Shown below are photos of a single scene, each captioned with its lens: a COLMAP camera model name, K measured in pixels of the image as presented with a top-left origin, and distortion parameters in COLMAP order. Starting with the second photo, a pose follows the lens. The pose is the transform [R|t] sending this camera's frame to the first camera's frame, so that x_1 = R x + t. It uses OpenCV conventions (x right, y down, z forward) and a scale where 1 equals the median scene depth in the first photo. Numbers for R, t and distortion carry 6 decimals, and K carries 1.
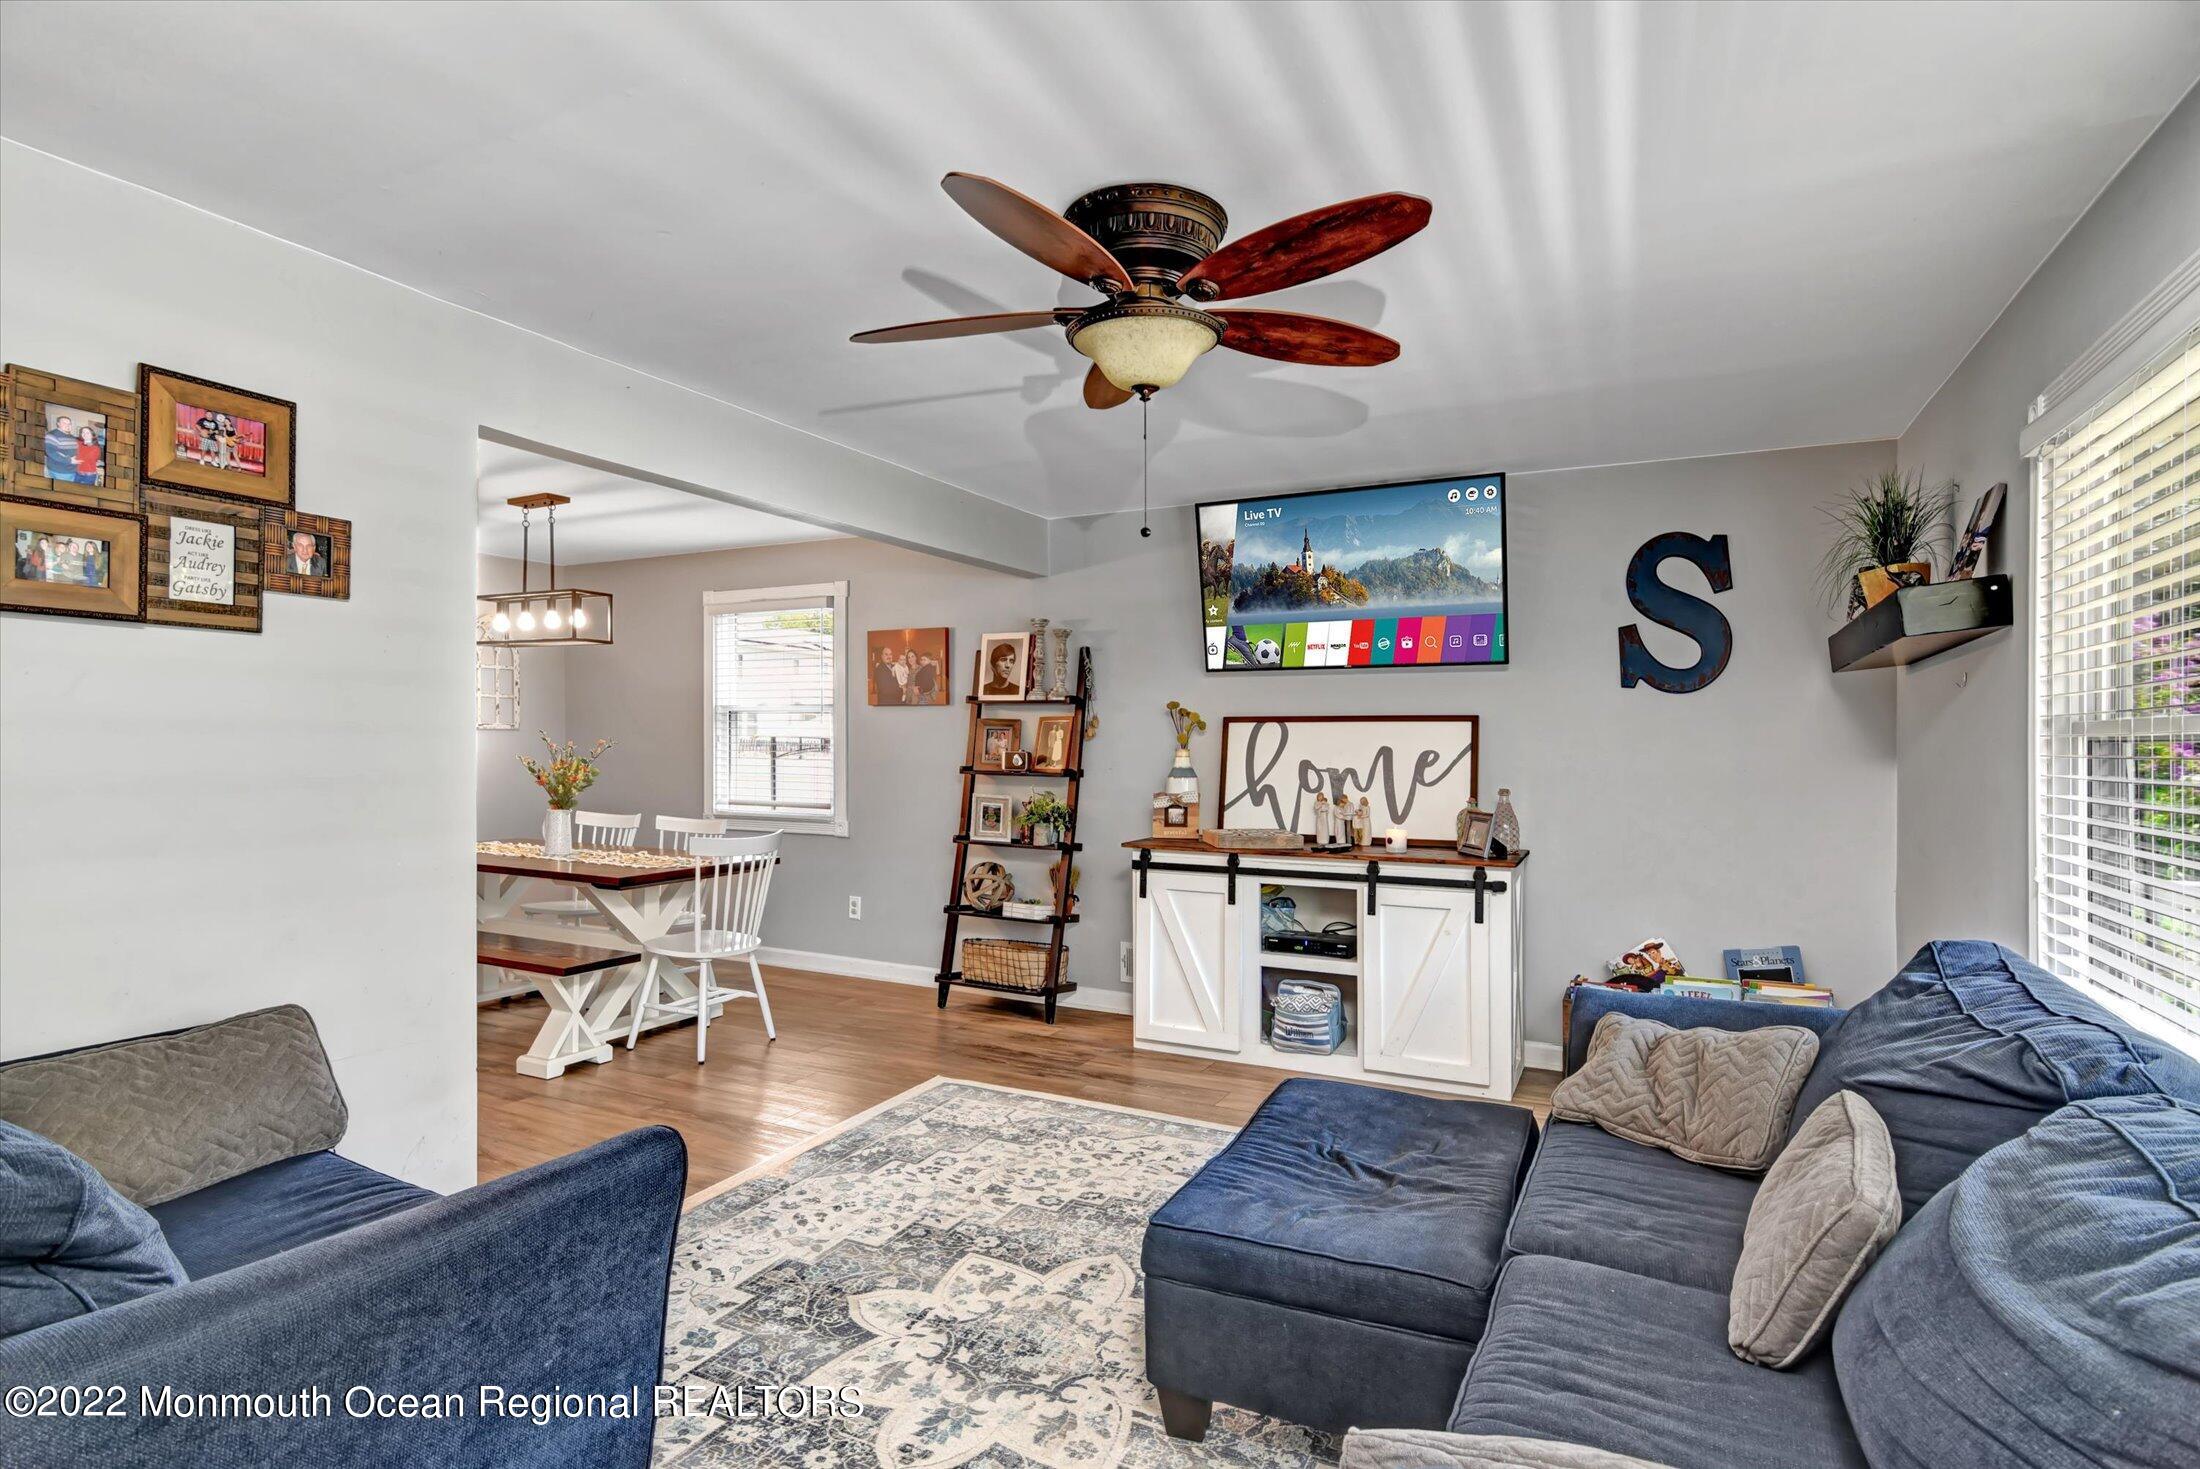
lens RADIAL K [[1105.4, 0, 1105.0], [0, 1105.4, 756.0], [0, 0, 1]] dist [-0.001804, 0.001588]
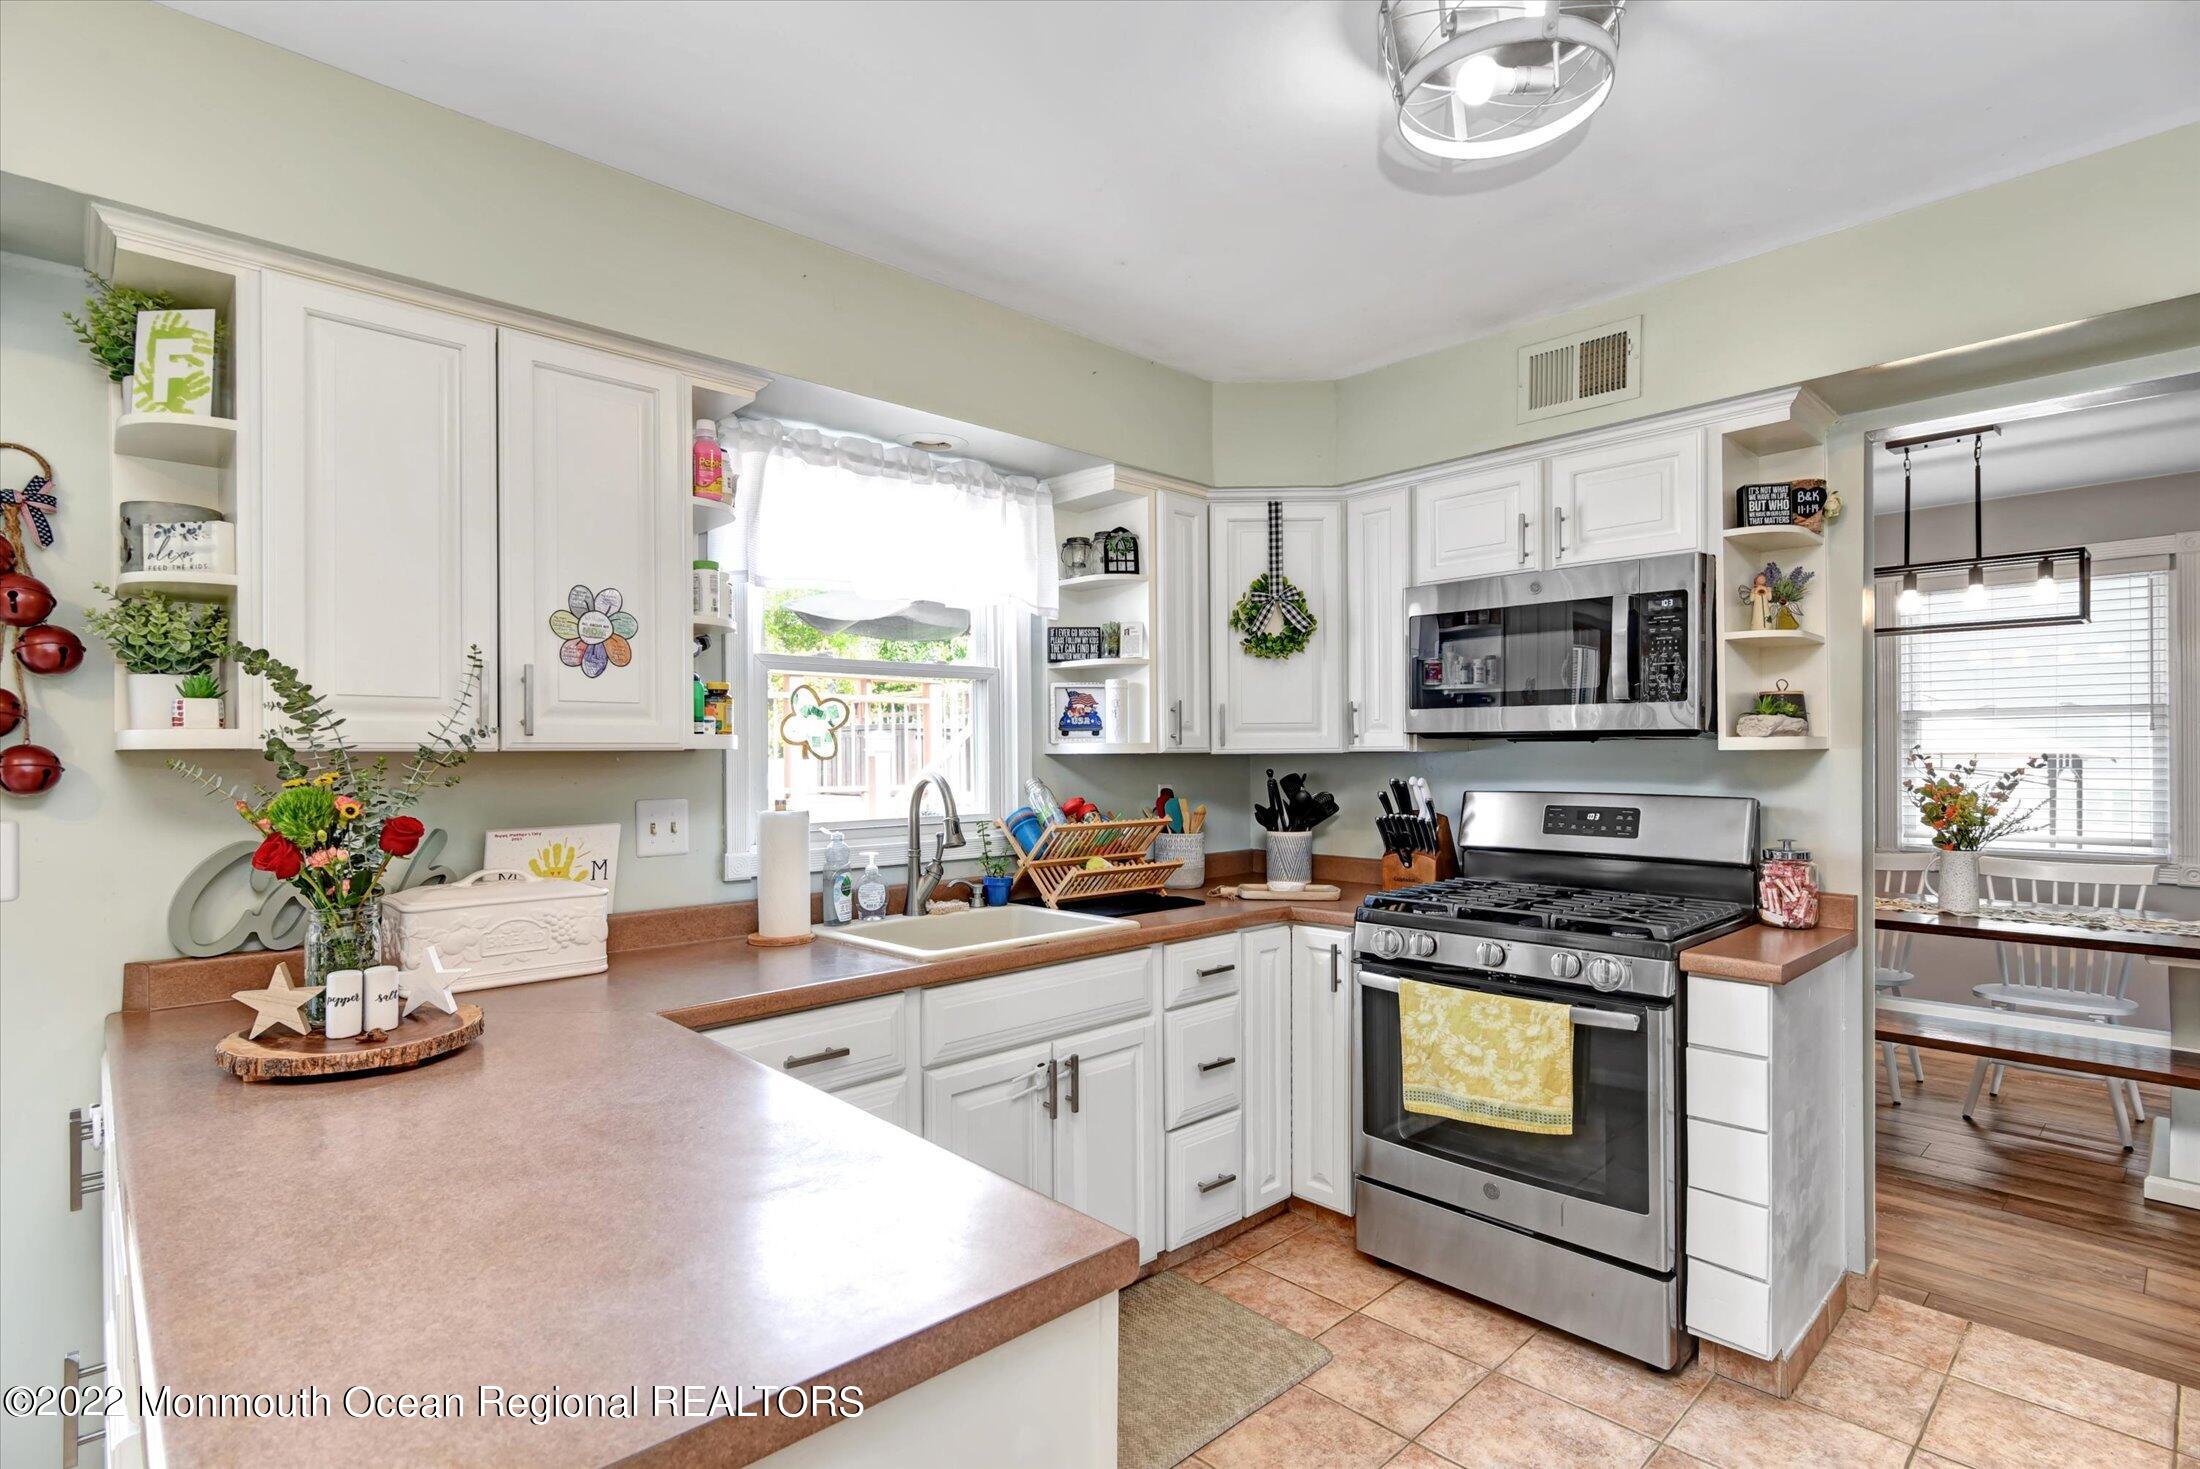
lens RADIAL K [[1105.4, 0, 1100.7], [0, 1105.4, 764.2], [0, 0, 1]] dist [-0.001804, 0.001588]
pose [[0.938238, -0.011977, -0.345783, -0.683942], [0.010367, 0.999925, -0.006506, -0.009417], [0.345835, 0.002519, 0.938292, 0.082905]]
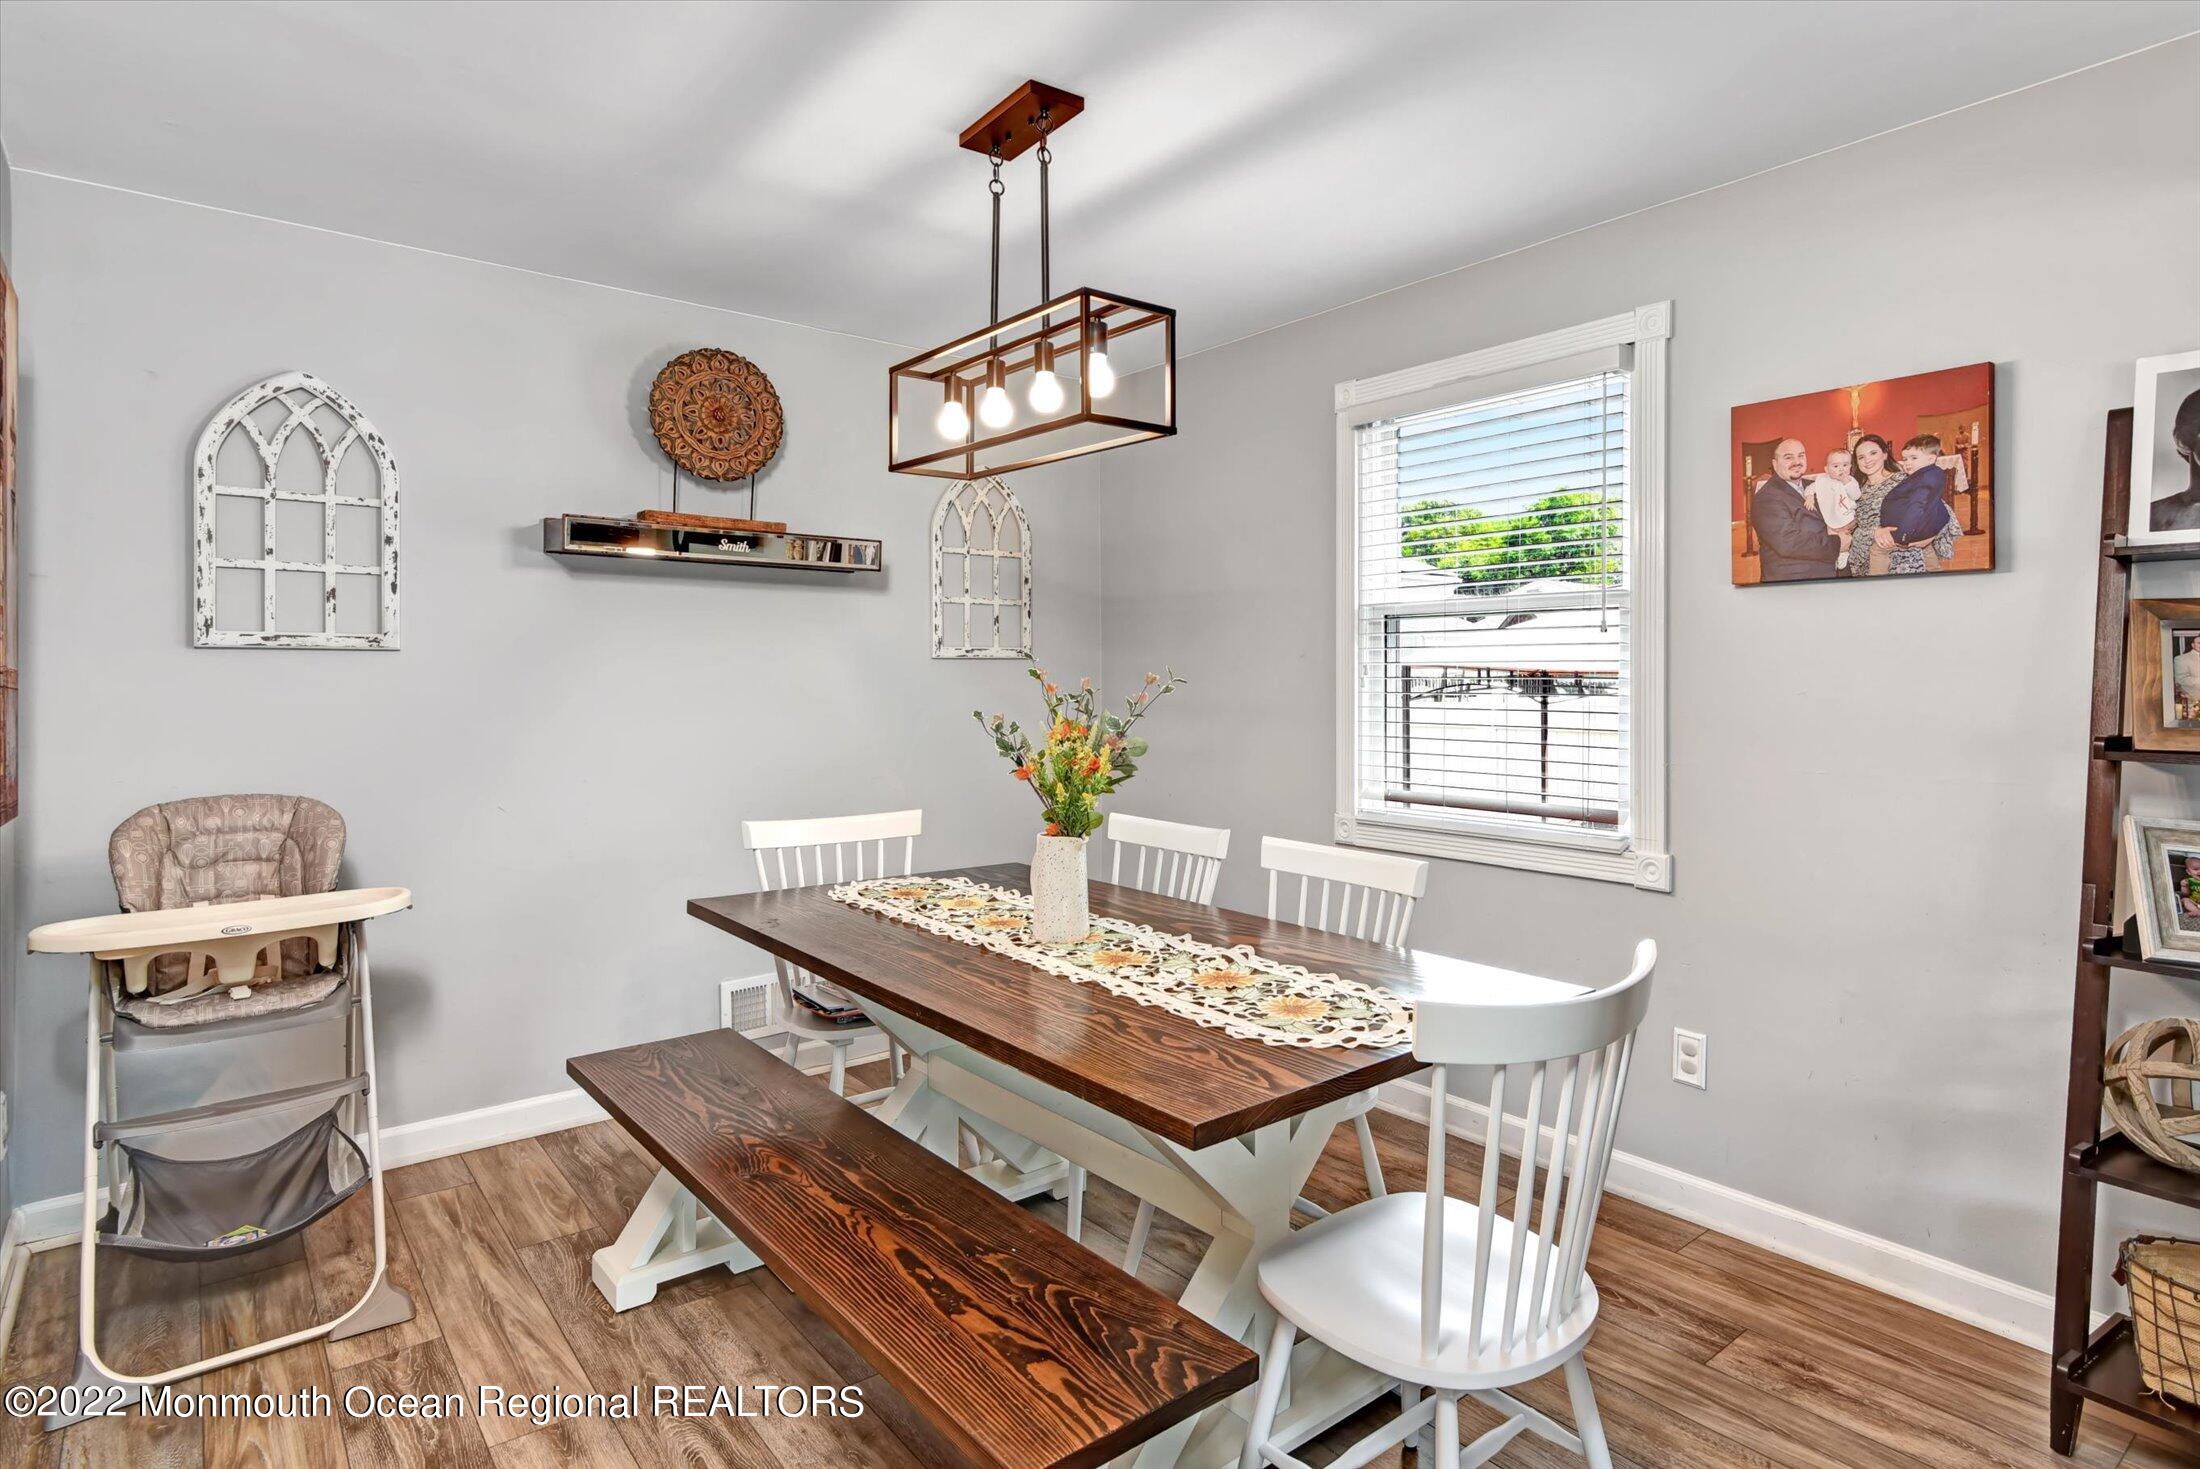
lens RADIAL K [[1229.6, 0, 1168.7], [0, 1229.6, 678.2], [0, 0, 1]] dist [0.031650, -0.002122]
pose [[0.911962, -0.008706, -0.410182, -0.221606], [0.004102, 0.999918, -0.012104, -0.005678], [0.410254, 0.009356, 0.911923, 0.495877]]
